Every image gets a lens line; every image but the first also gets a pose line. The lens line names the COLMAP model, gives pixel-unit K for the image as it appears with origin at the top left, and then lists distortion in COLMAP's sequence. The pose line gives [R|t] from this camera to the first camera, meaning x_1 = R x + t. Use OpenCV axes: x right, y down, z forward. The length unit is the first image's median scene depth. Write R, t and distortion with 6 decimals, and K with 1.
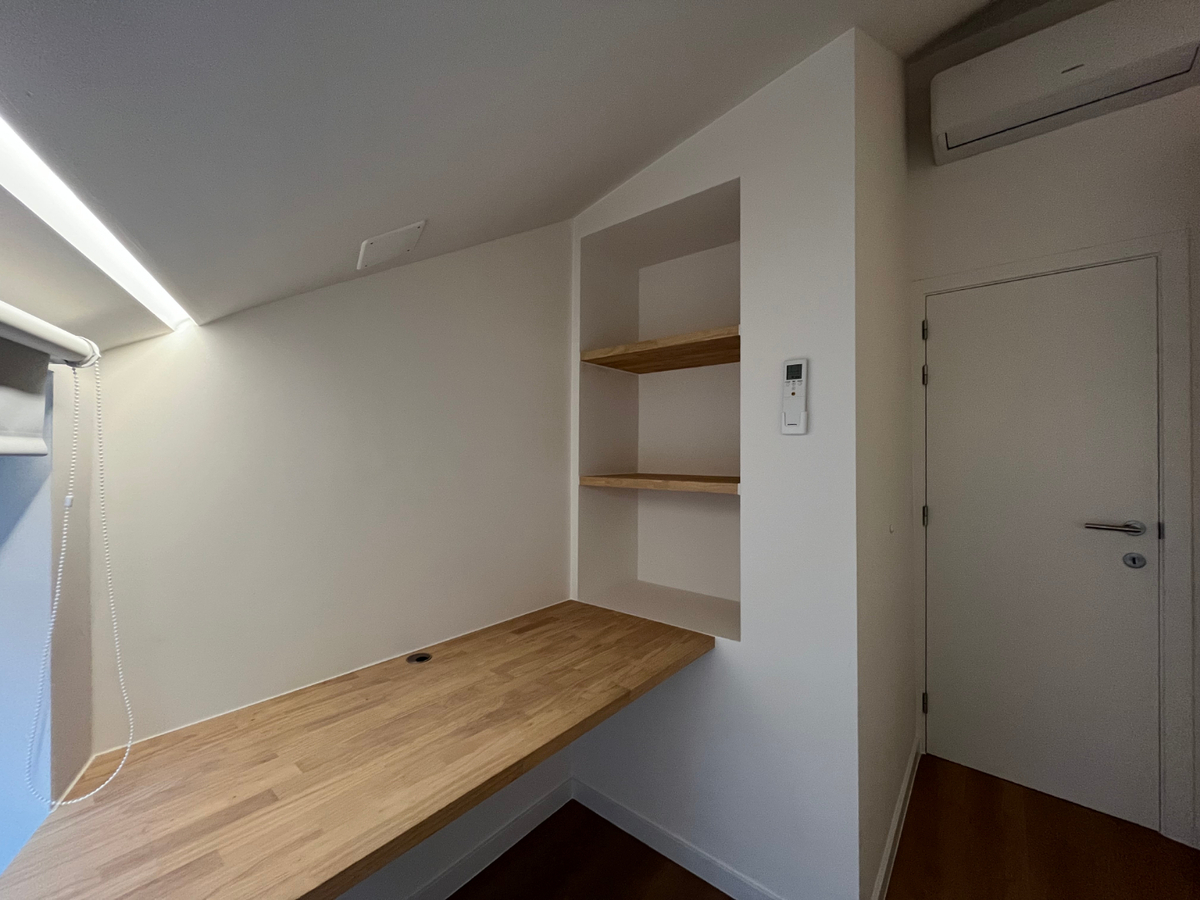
lens RADIAL K [[481.2, 0, 598.2], [0, 481.2, 449.7], [0, 0, 1]] dist [-0.003772, -0.000169]
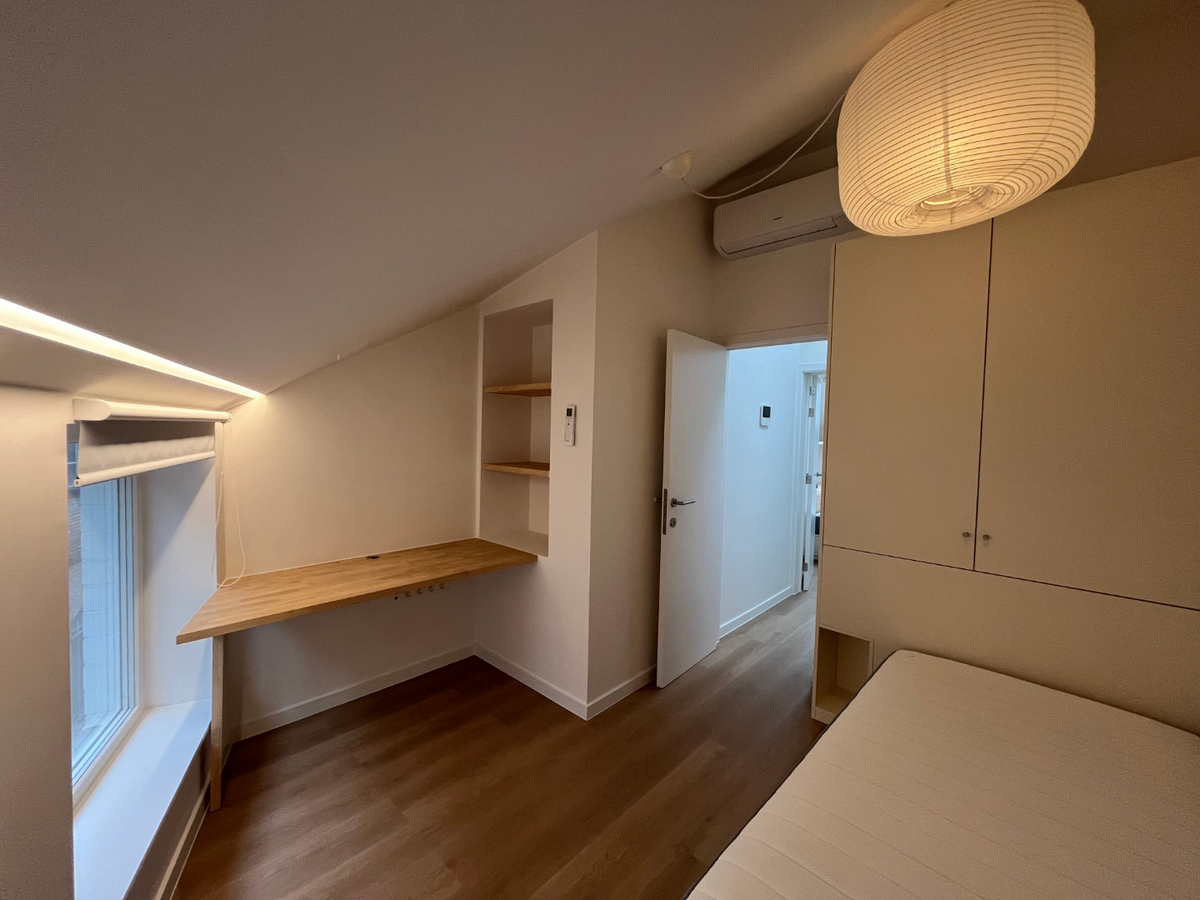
lens RADIAL K [[481.2, 0, 601.1], [0, 481.2, 453.2], [0, 0, 1]] dist [-0.003772, -0.000169]
pose [[0.998854, 0.020965, -0.043034, 0.577457], [-0.018720, 0.998475, 0.051933, -0.096167], [0.044058, -0.051068, 0.997723, -0.809868]]
